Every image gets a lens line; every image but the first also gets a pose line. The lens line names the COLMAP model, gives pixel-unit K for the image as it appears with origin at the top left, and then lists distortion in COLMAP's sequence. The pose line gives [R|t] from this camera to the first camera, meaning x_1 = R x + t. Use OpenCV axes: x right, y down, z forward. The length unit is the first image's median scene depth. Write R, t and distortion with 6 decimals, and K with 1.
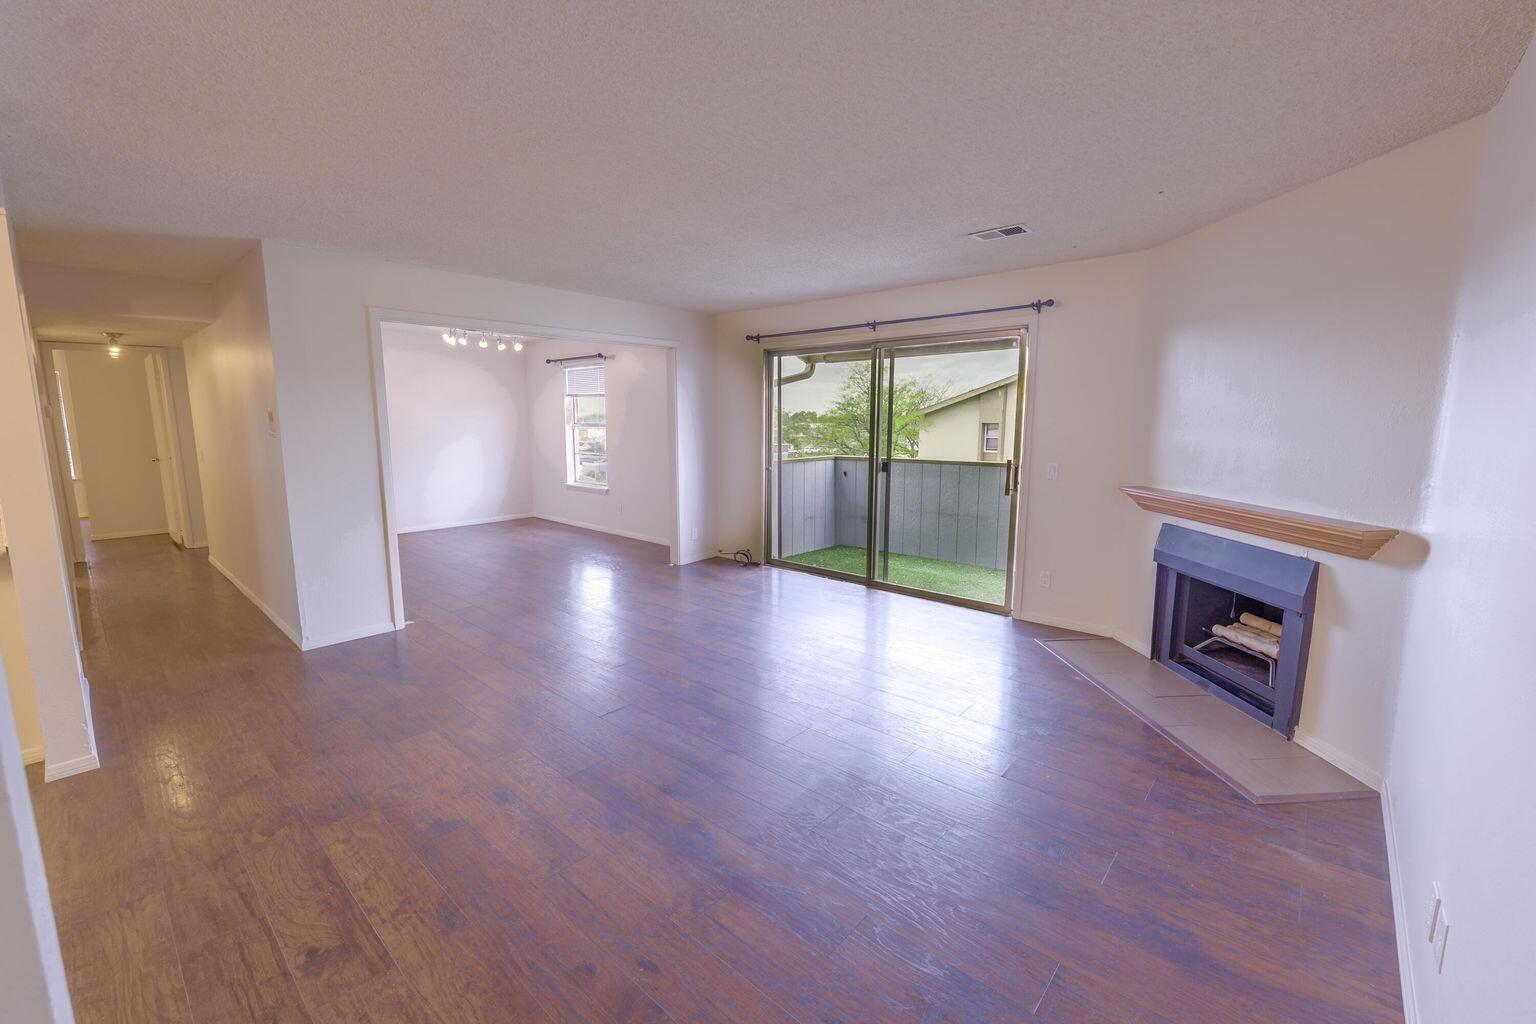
lens RADIAL K [[635.2, 0, 760.4], [0, 635.2, 506.2], [0, 0, 1]] dist [-0.013791, 0.000197]
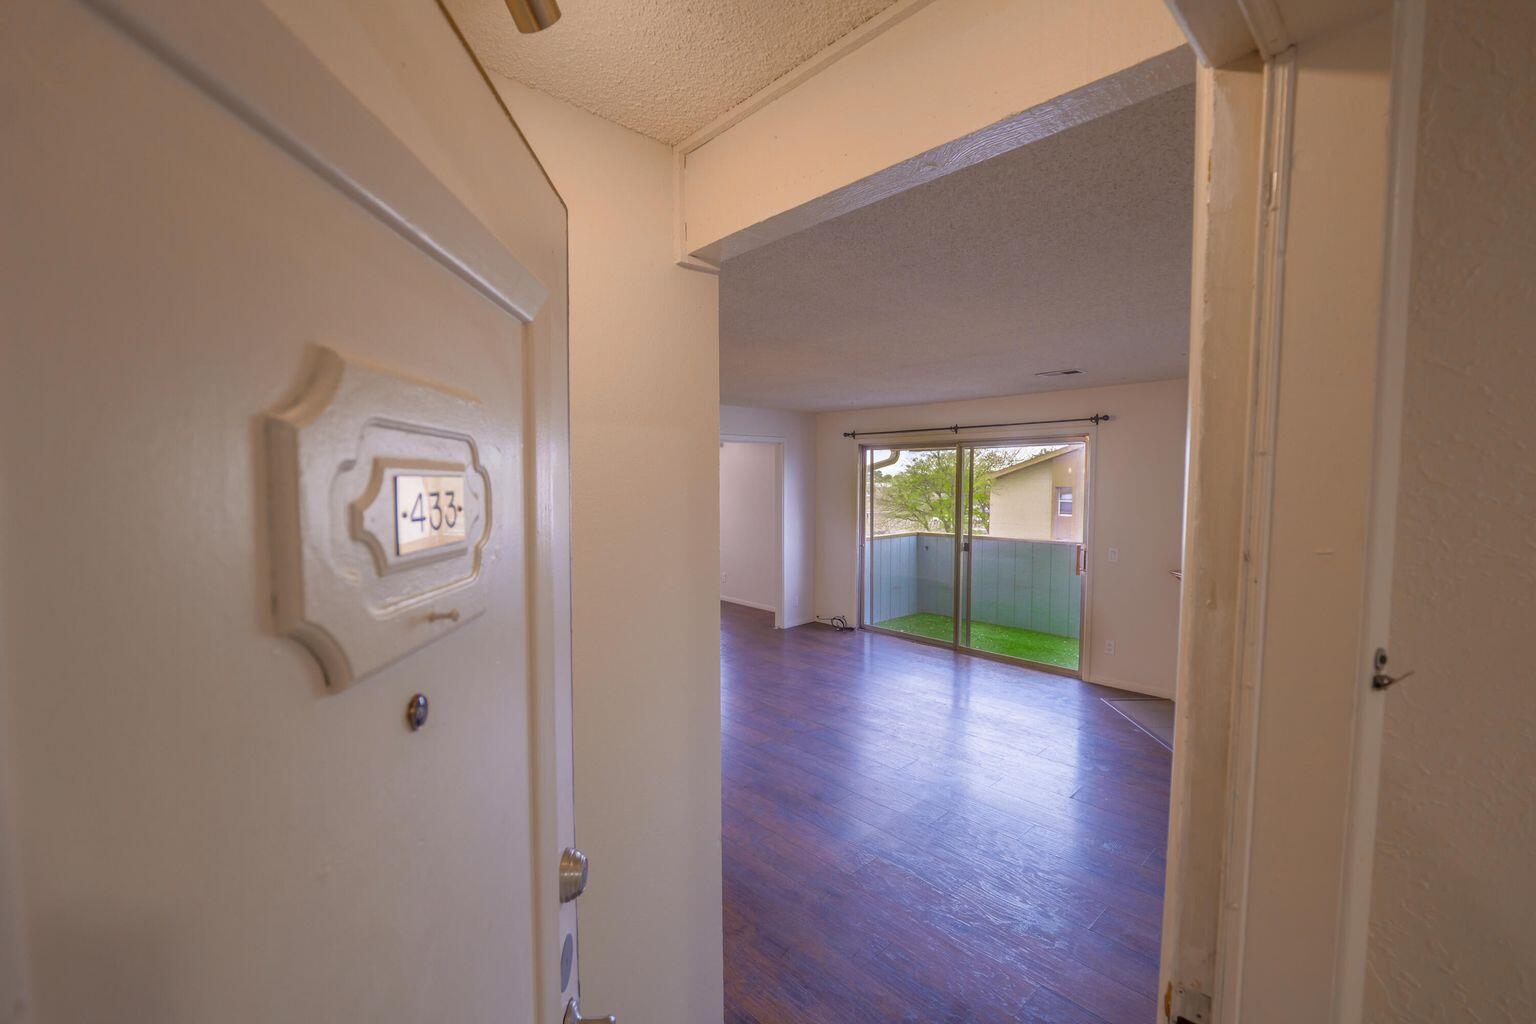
lens RADIAL K [[635.2, 0, 772.4], [0, 635.2, 518.1], [0, 0, 1]] dist [-0.013791, 0.000197]
pose [[0.996258, 0.001901, -0.086413, -0.054016], [-0.008493, 0.997073, -0.075979, -0.021521], [0.086016, 0.076428, 0.993358, -0.176457]]
